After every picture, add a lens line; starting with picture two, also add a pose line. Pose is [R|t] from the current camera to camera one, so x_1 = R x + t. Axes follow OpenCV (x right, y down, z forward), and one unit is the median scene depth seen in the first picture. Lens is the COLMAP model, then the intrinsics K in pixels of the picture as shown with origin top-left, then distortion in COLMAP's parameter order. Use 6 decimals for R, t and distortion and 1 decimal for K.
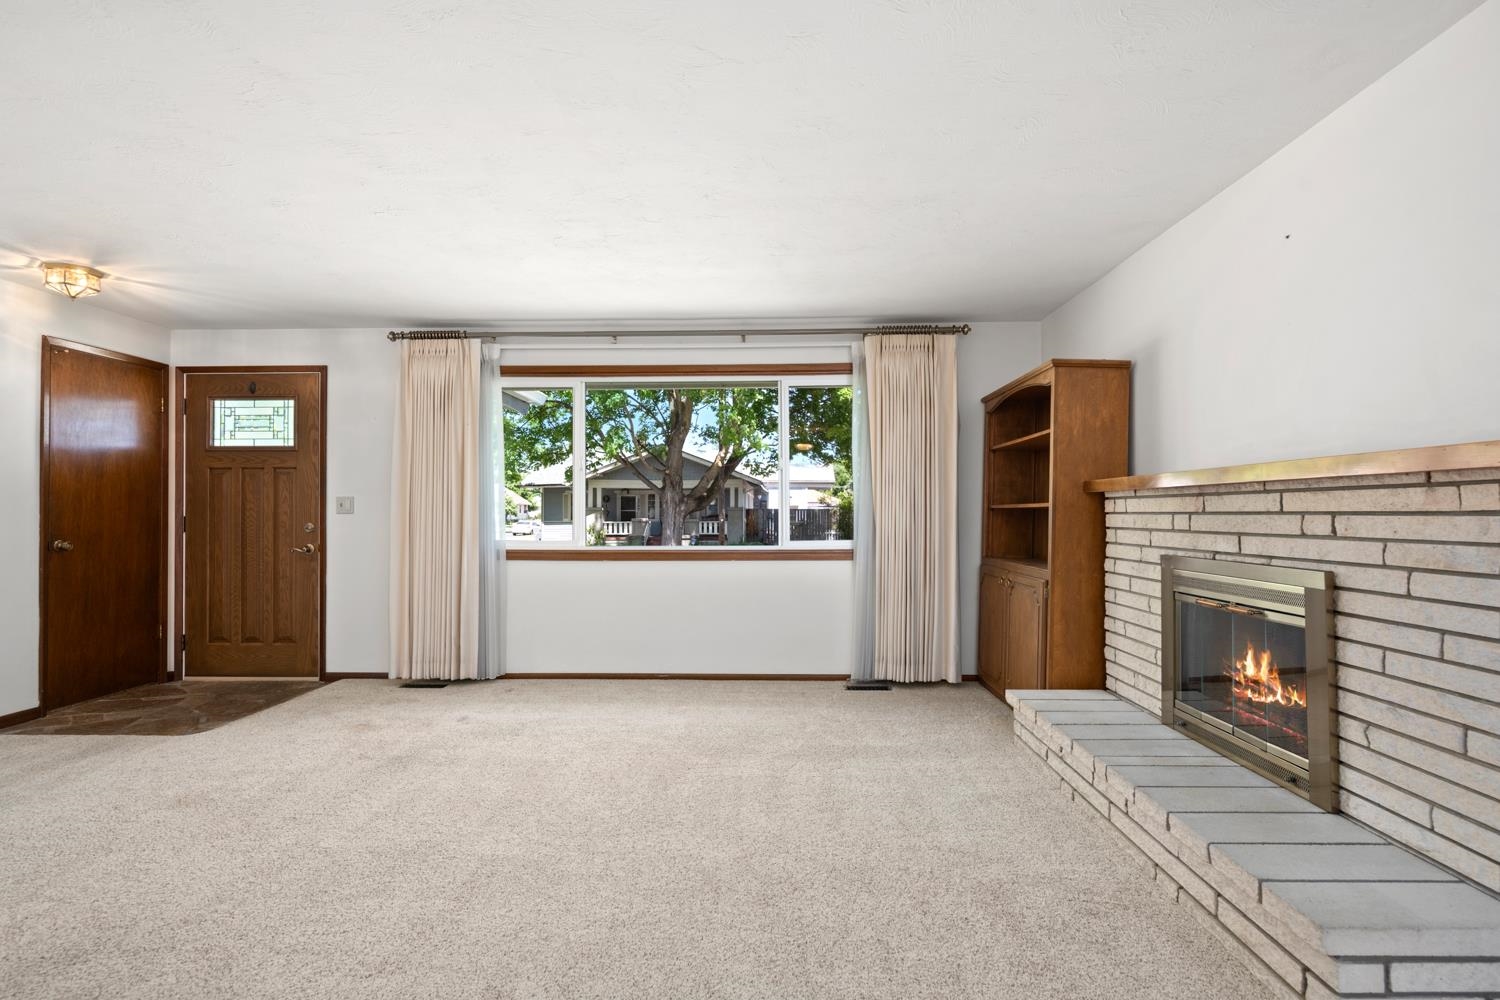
lens RADIAL K [[748.8, 0, 760.4], [0, 748.8, 506.0], [0, 0, 1]] dist [-0.003232, -0.001395]
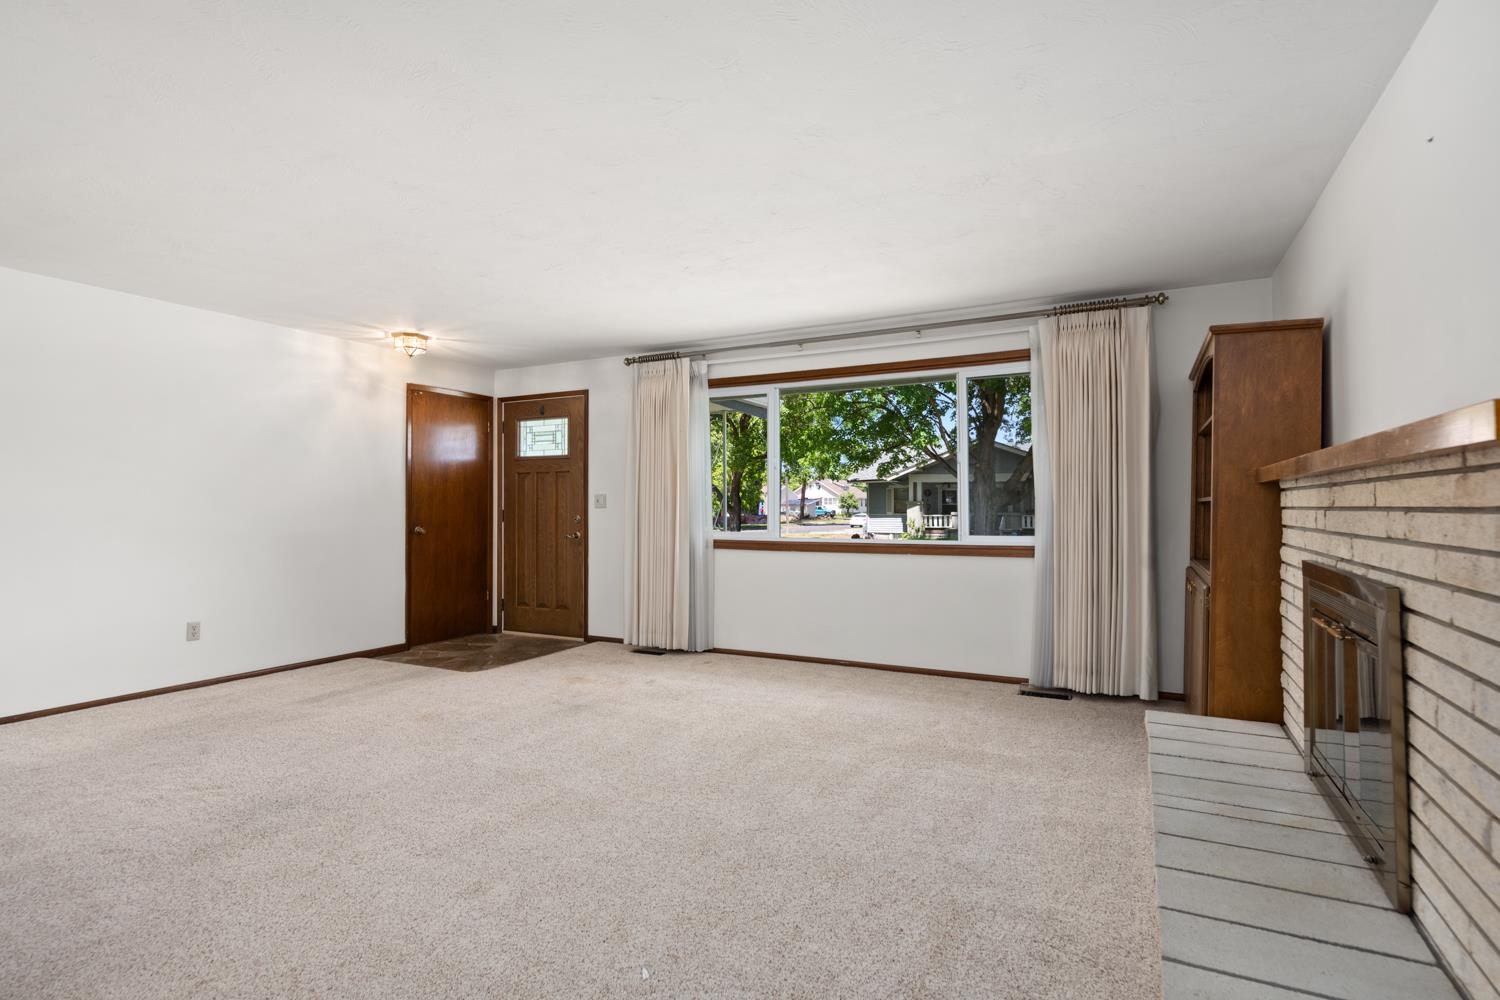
lens RADIAL K [[725.0, 0, 766.4], [0, 725.0, 495.7], [0, 0, 1]] dist [-0.000244, -0.002471]
pose [[0.904650, -0.006502, -0.426105, 0.268825], [0.003974, 0.999969, -0.006821, -0.000799], [0.426136, 0.004477, 0.904648, 0.041020]]
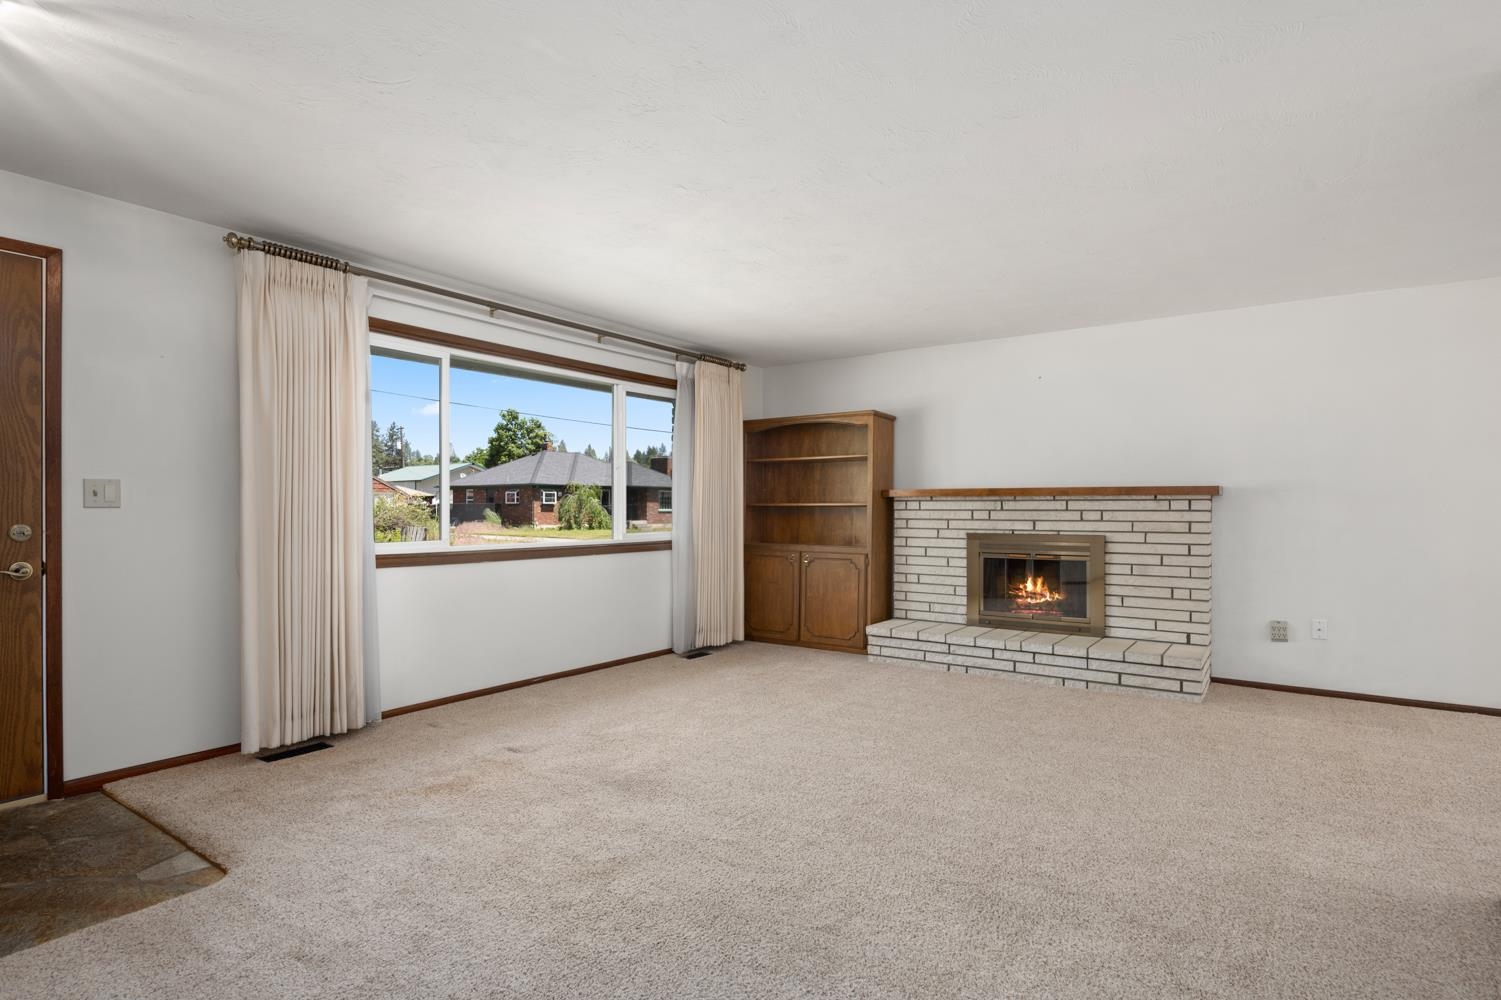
lens RADIAL K [[749.3, 0, 748.0], [0, 749.3, 519.2], [0, 0, 1]] dist [-0.003232, -0.001395]
pose [[0.574062, -0.007940, 0.818774, -0.979332], [-0.010346, 0.999803, 0.016949, 0.004768], [-0.818747, -0.018201, 0.573866, 0.310048]]
